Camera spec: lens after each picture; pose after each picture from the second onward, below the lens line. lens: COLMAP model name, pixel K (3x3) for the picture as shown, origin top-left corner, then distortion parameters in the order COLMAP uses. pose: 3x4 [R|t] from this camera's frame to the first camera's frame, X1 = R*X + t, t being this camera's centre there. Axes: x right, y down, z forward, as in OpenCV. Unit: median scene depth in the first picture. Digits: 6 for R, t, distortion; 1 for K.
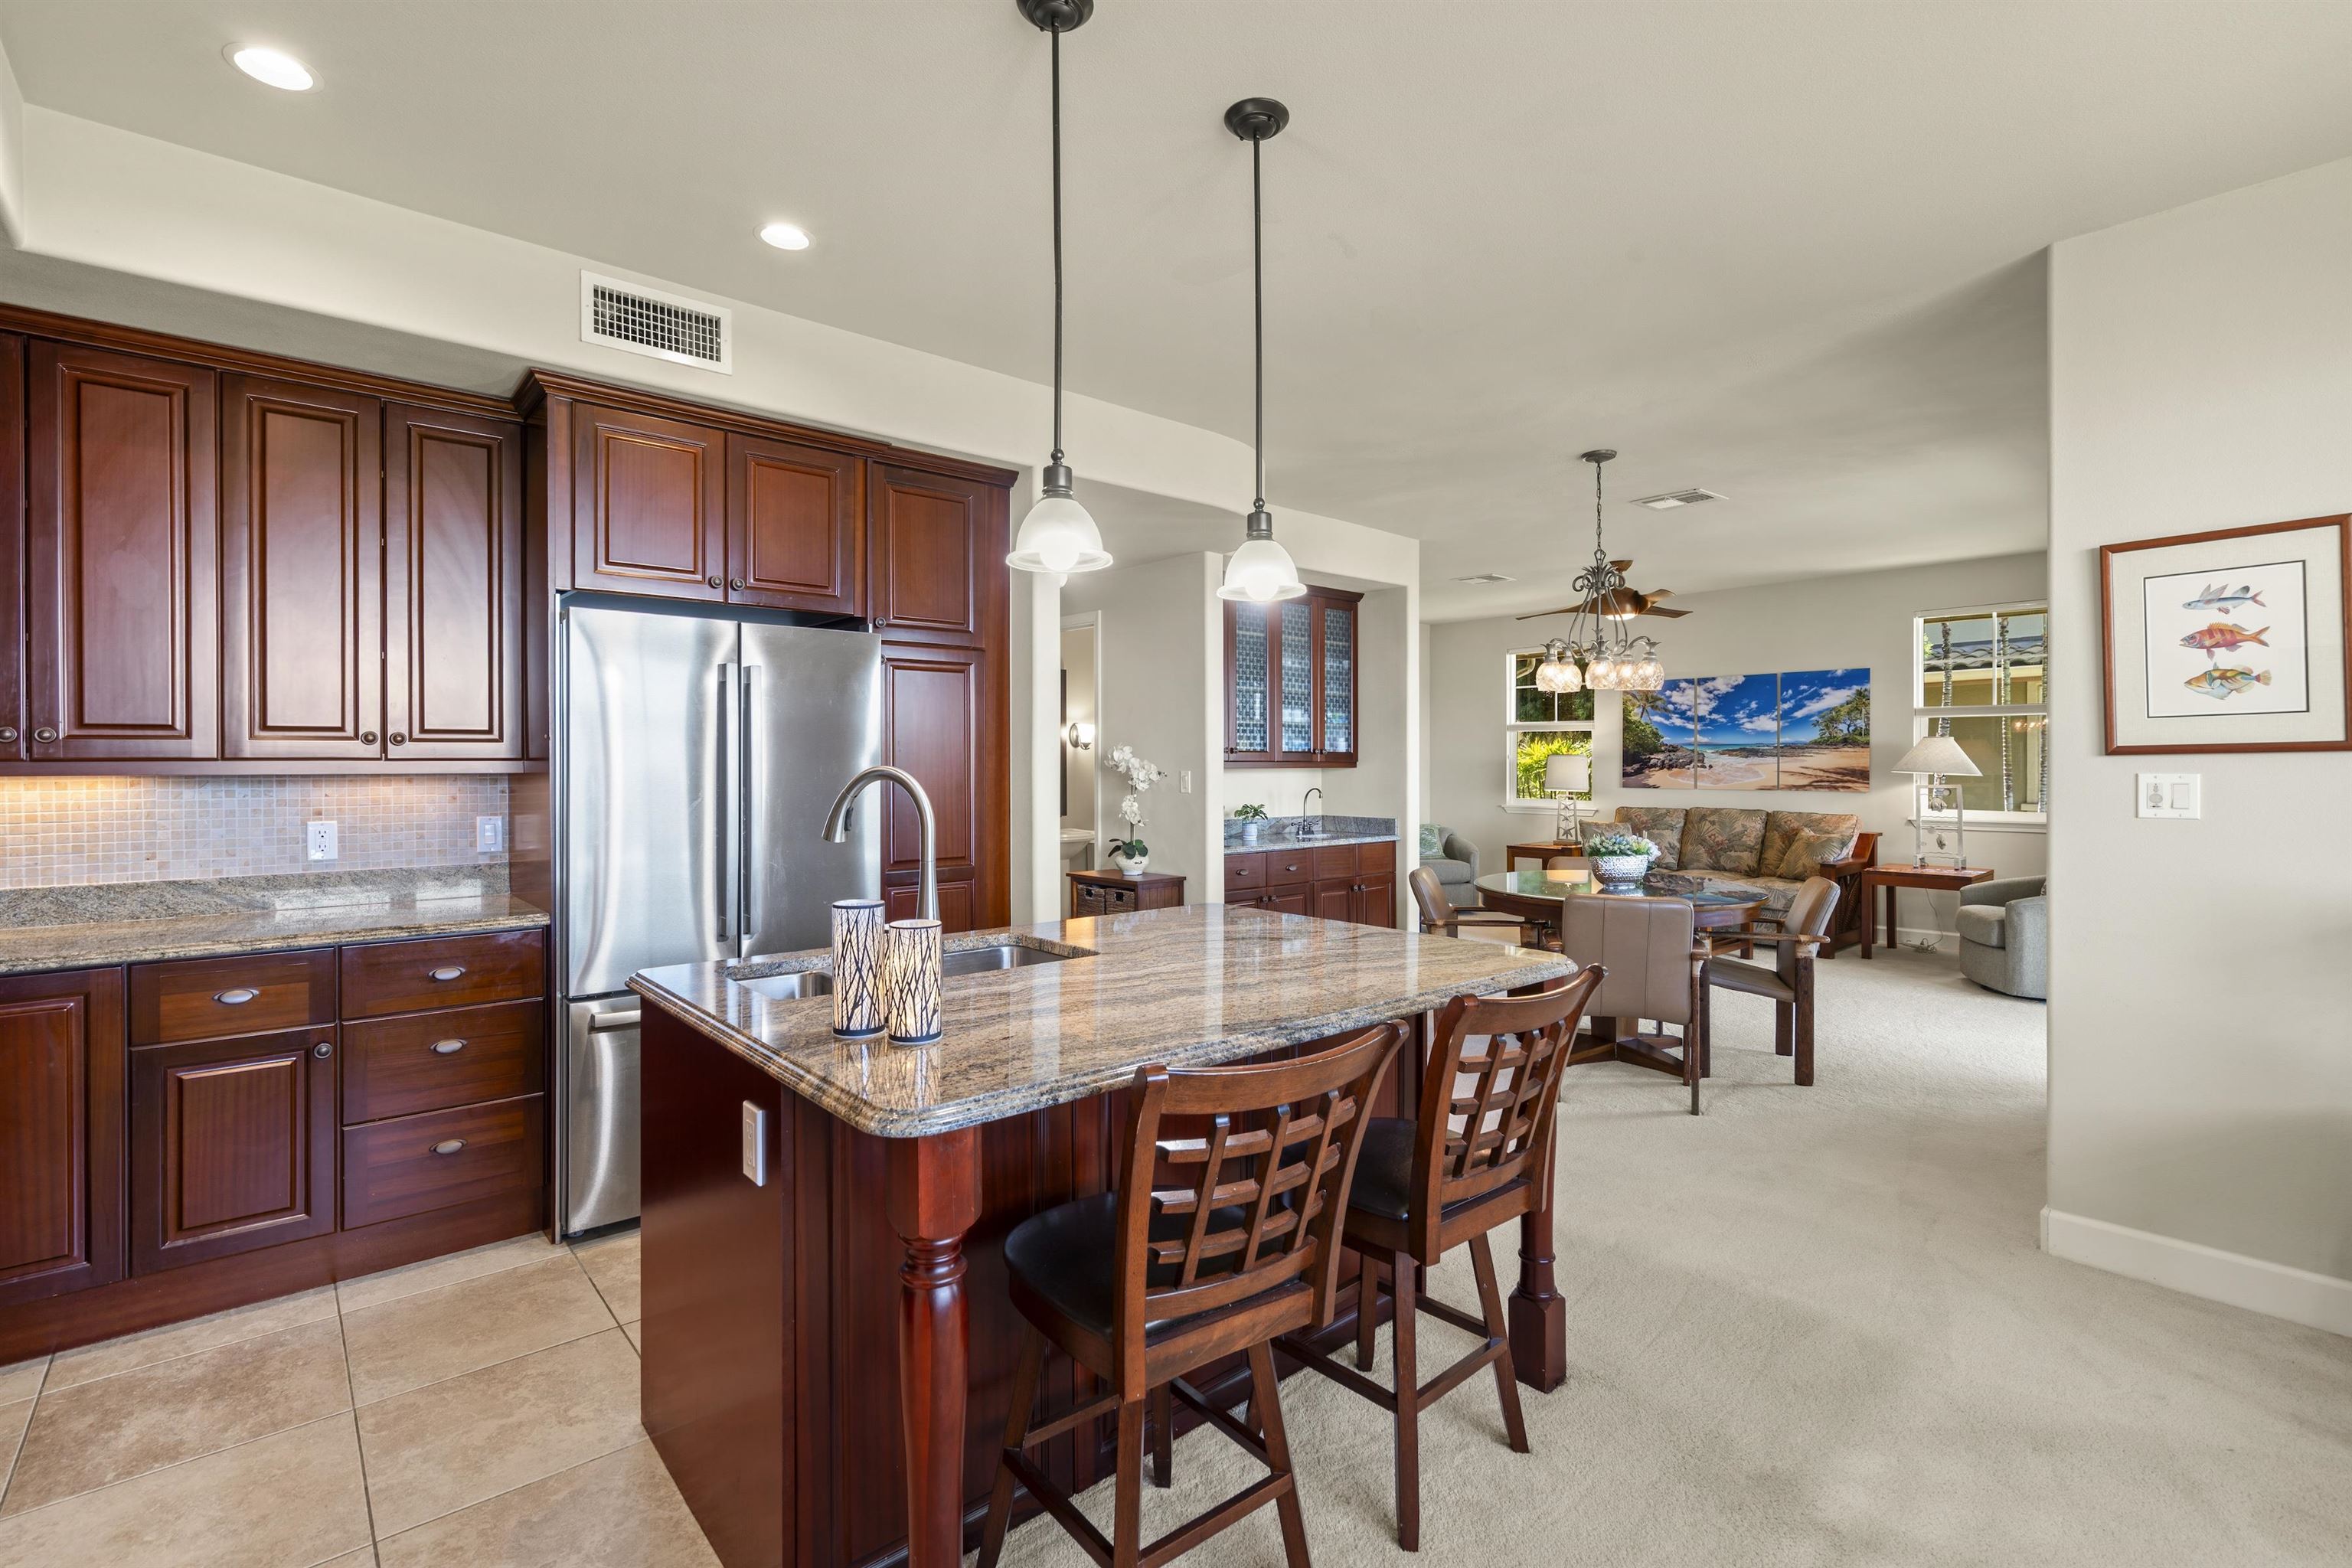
lens RADIAL K [[1061.3, 0, 1171.3], [0, 1061.3, 772.7], [0, 0, 1]] dist [-0.008530, 0.001825]
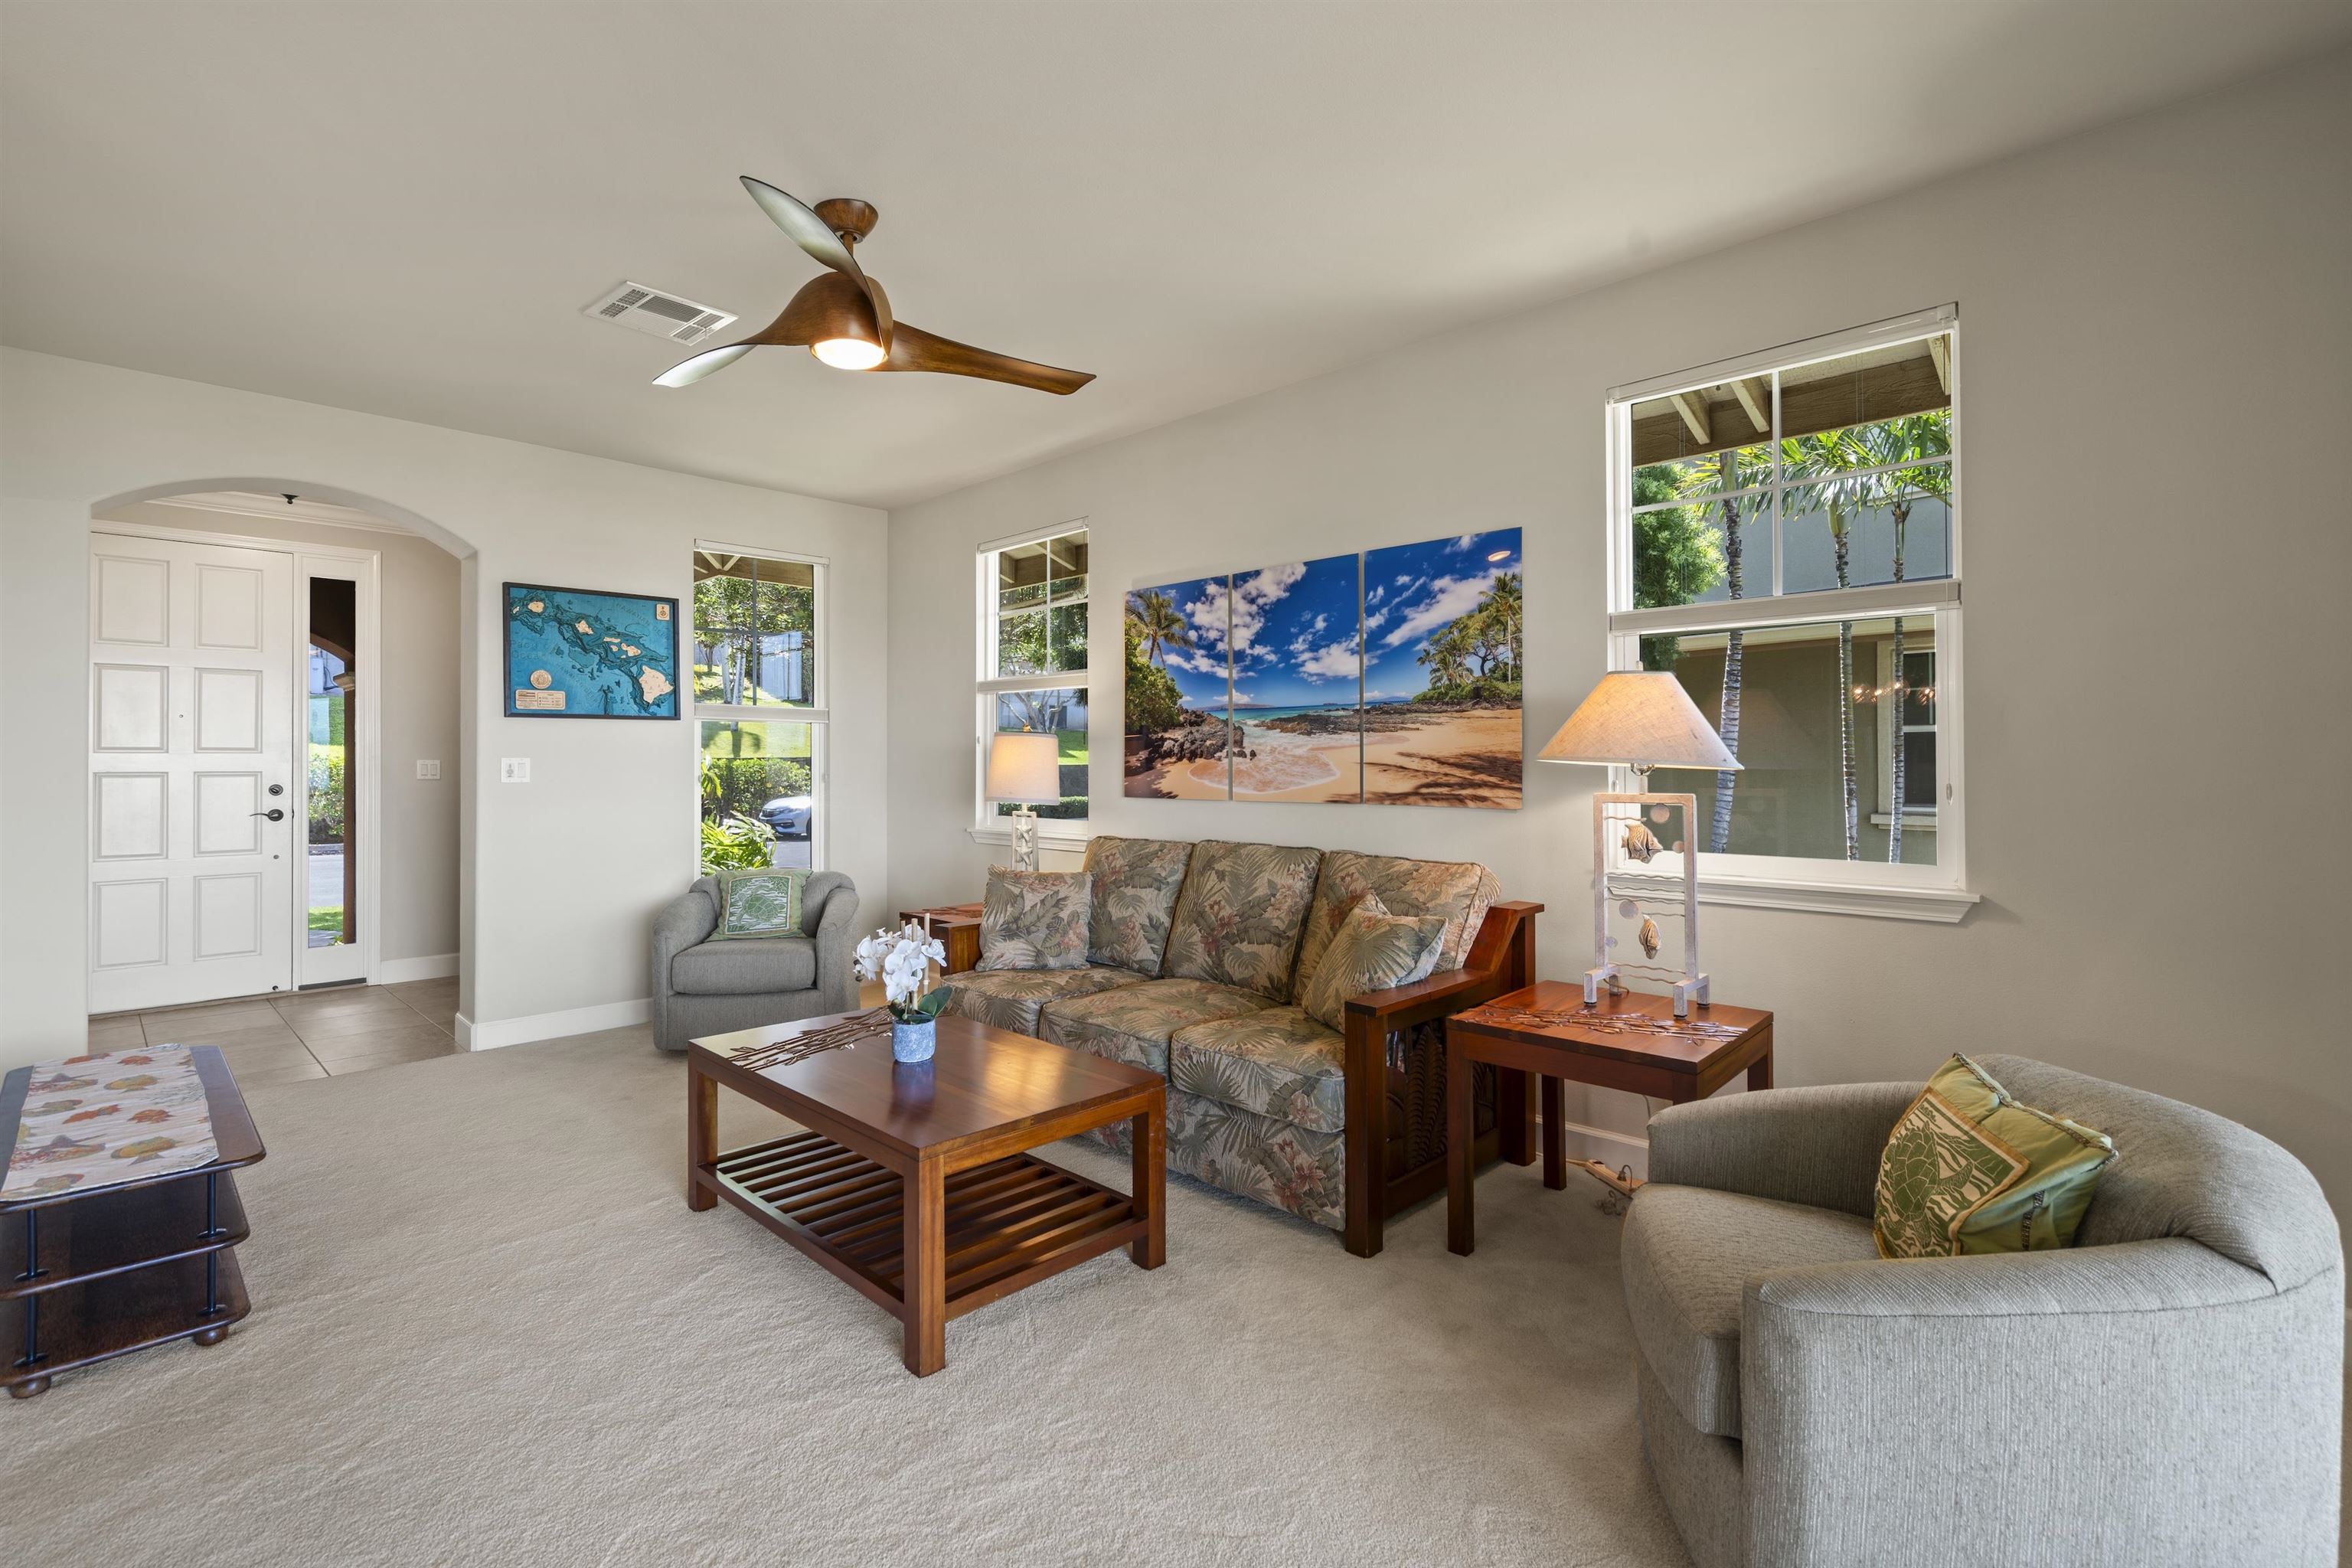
lens RADIAL K [[1061.3, 0, 1189.6], [0, 1061.3, 761.4], [0, 0, 1]] dist [-0.008530, 0.001825]
pose [[0.995227, 0.000649, 0.097583, 0.455248], [0.000548, 0.999925, -0.012238, 0.003576], [-0.097584, 0.012233, 0.995152, 0.546526]]
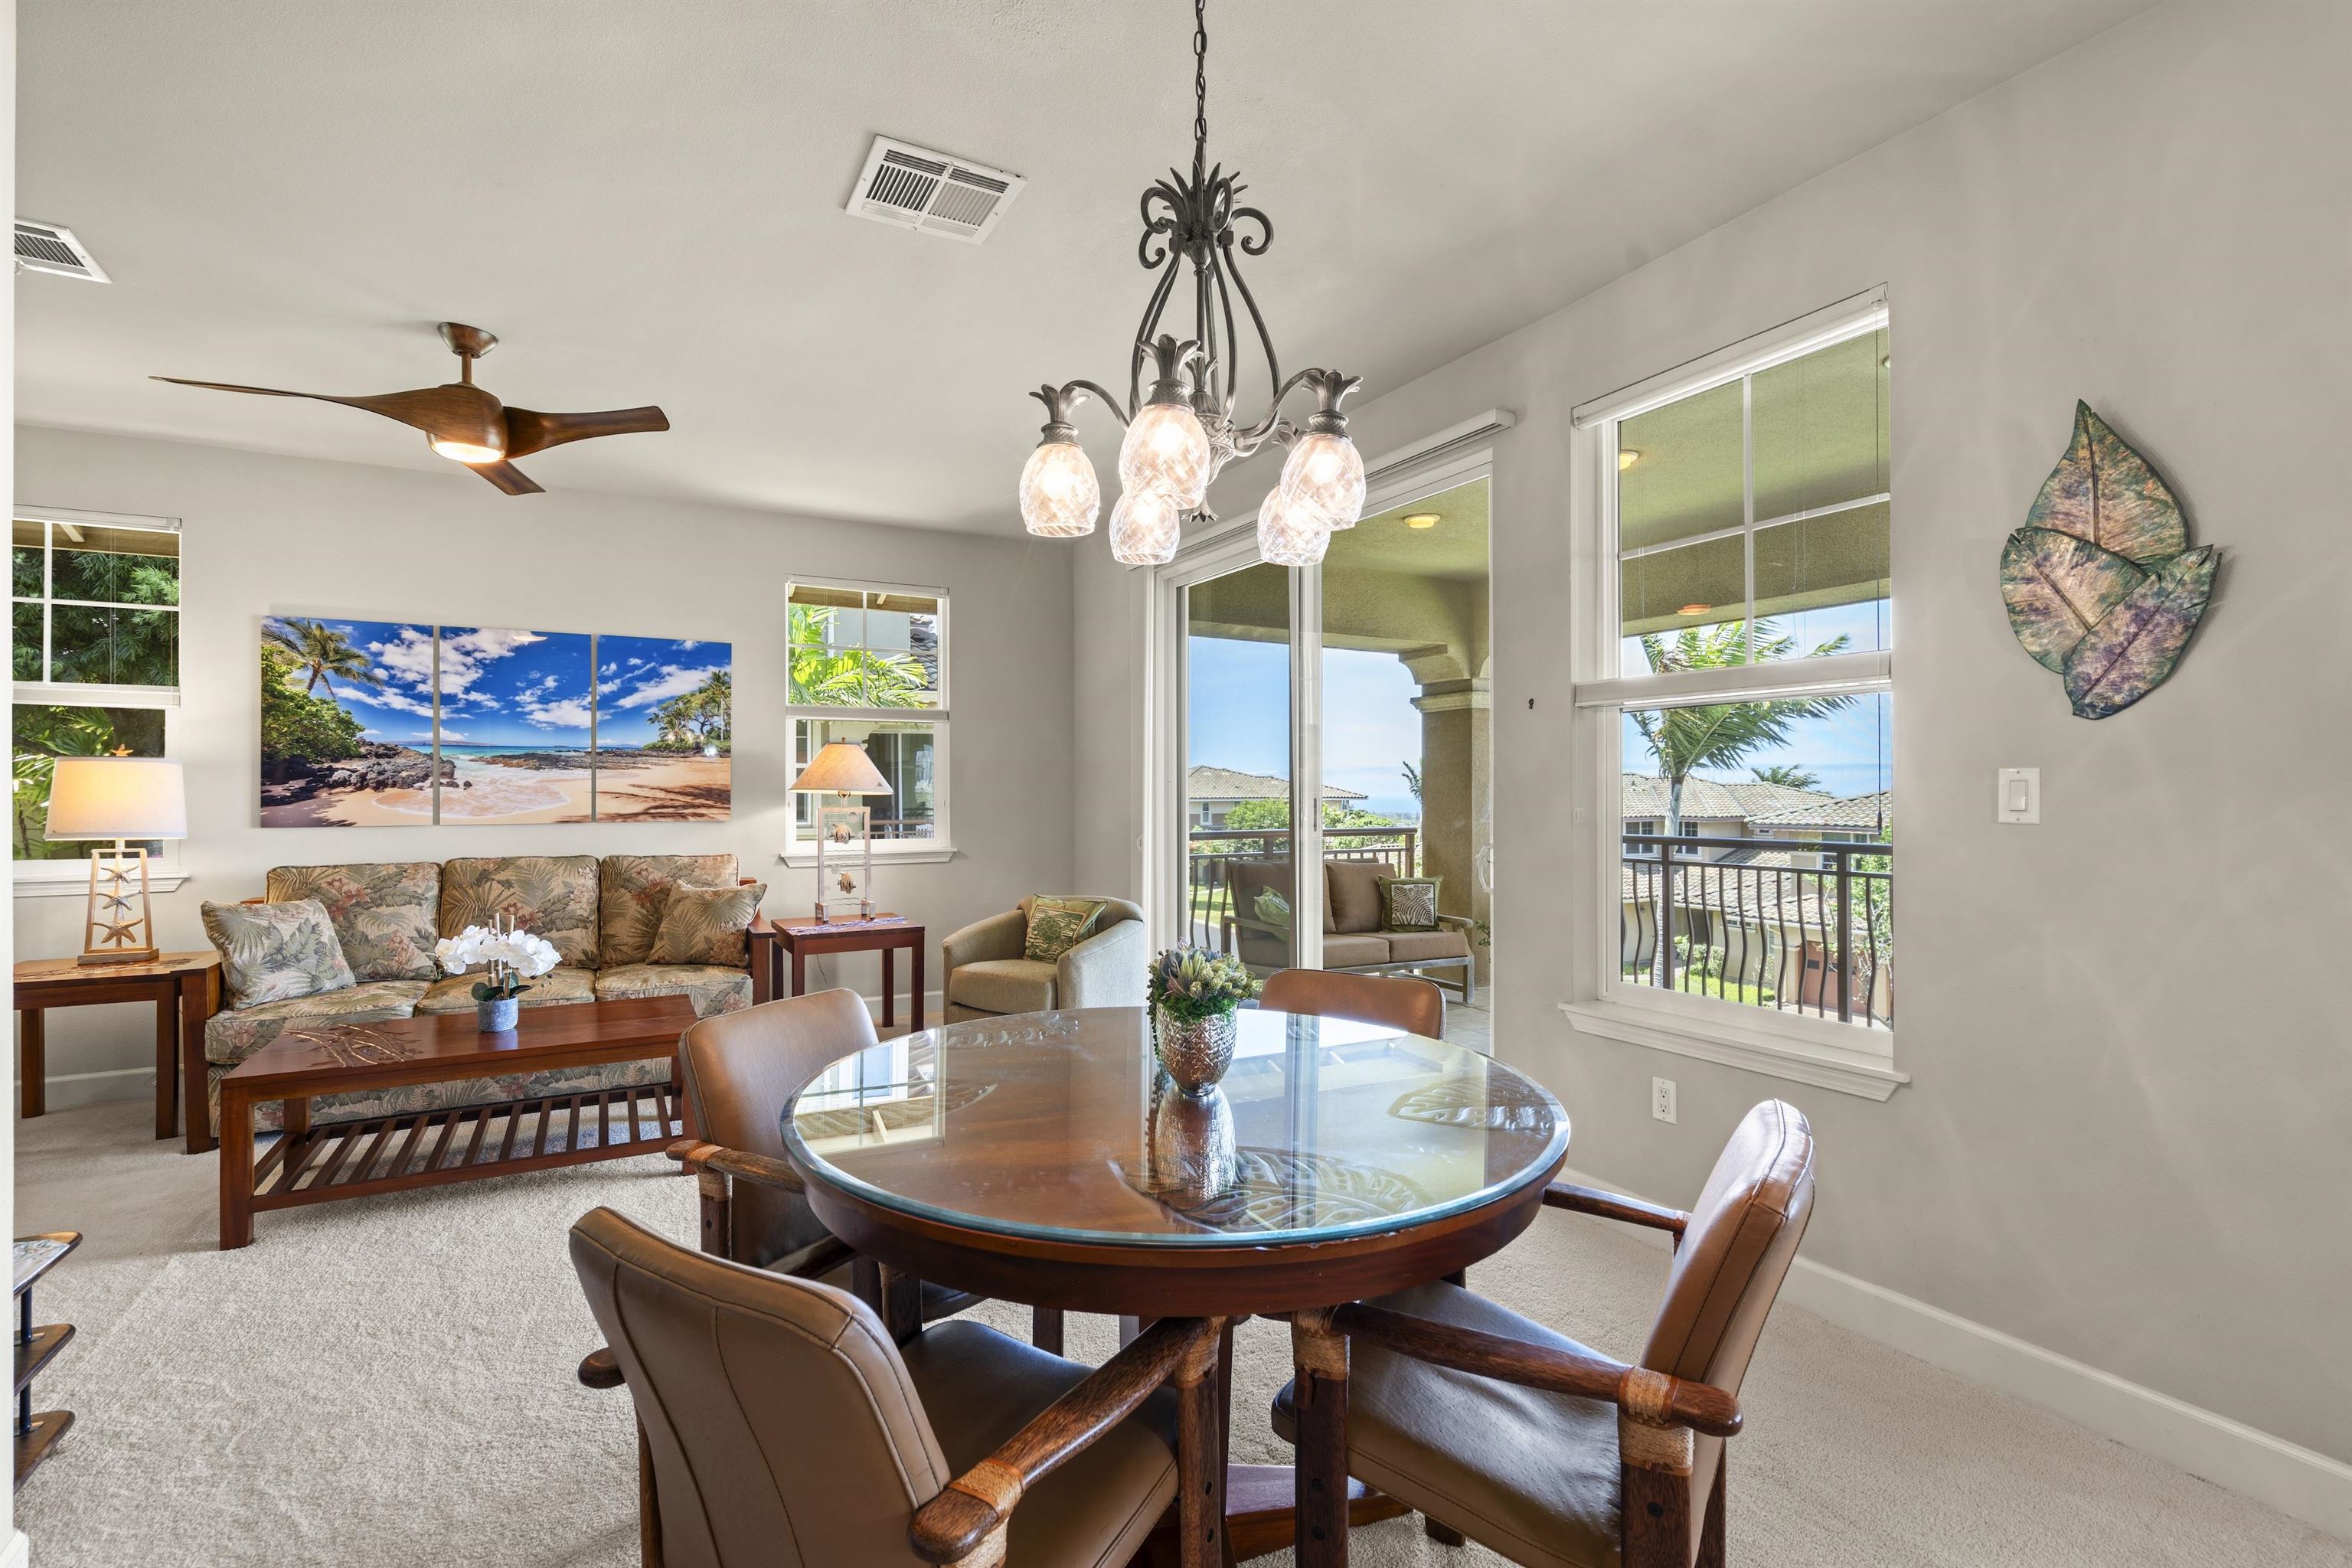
lens RADIAL K [[1061.3, 0, 1190.5], [0, 1061.3, 781.1], [0, 0, 1]] dist [-0.008530, 0.001825]
pose [[0.191250, 0.010231, 0.981488, 0.030512], [0.012982, 0.999832, -0.012952, 0.004817], [-0.981456, 0.015219, 0.191085, 0.539974]]
